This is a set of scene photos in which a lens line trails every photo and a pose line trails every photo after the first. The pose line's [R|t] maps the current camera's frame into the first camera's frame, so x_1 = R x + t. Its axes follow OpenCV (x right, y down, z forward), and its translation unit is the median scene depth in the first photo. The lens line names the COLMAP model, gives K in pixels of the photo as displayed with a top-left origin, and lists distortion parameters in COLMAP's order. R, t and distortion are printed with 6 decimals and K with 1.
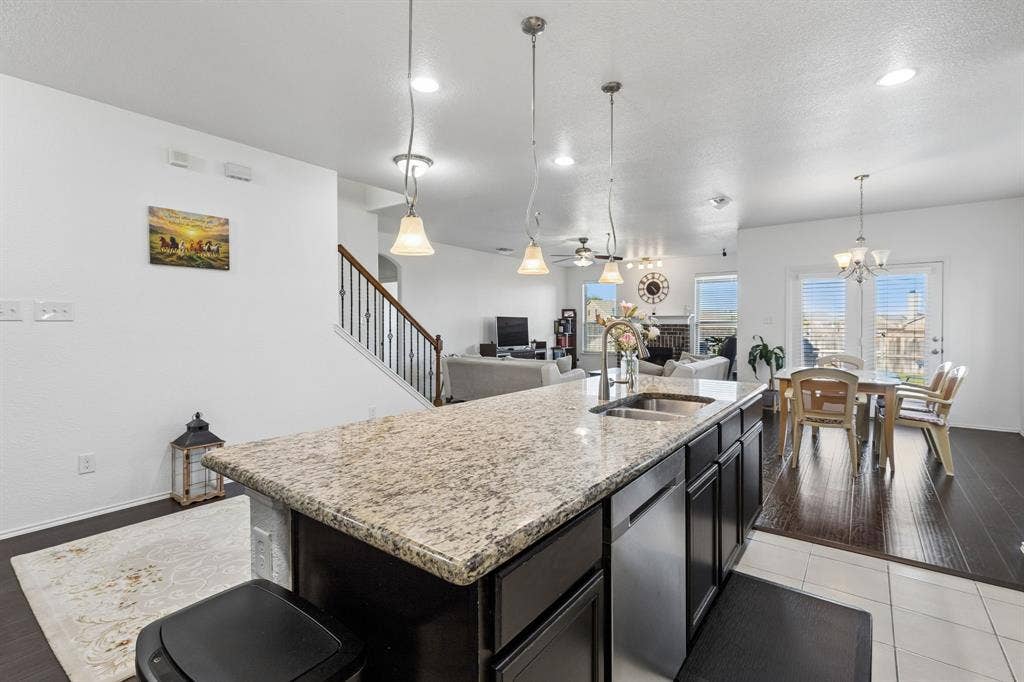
lens RADIAL K [[465.8, 0, 515.0], [0, 465.8, 334.4], [0, 0, 1]] dist [0.005727, -0.000260]
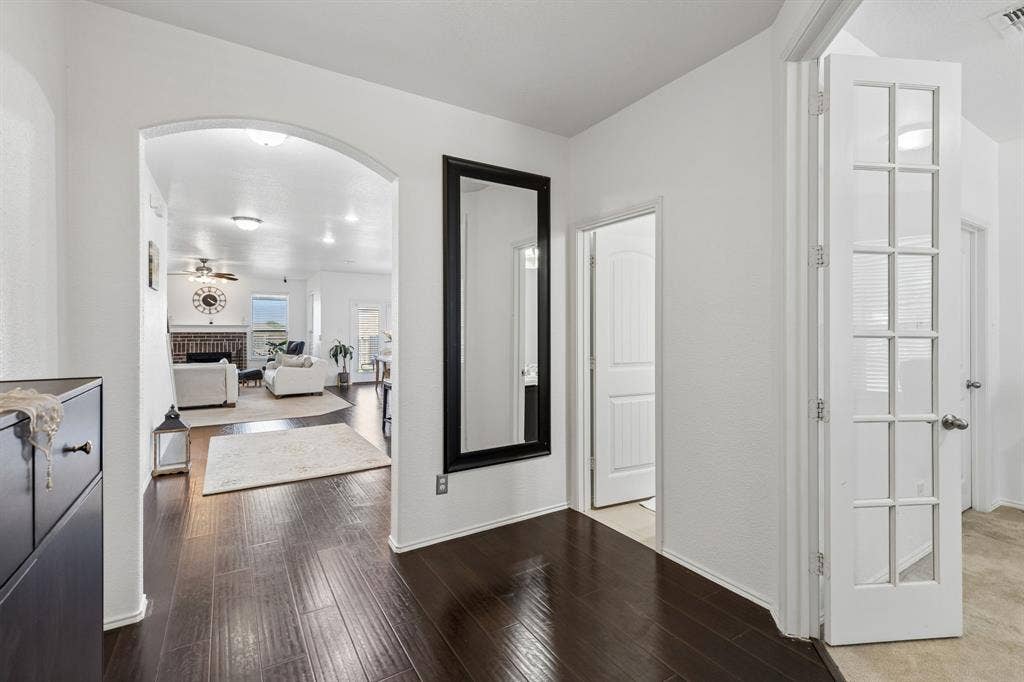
lens RADIAL K [[465.8, 0, 515.8], [0, 465.8, 334.4], [0, 0, 1]] dist [0.005727, -0.000260]
pose [[0.372354, -0.007076, 0.928064, -0.502367], [0.018643, 0.999826, 0.000144, -0.002692], [-0.927903, 0.017248, 0.372422, -0.117531]]
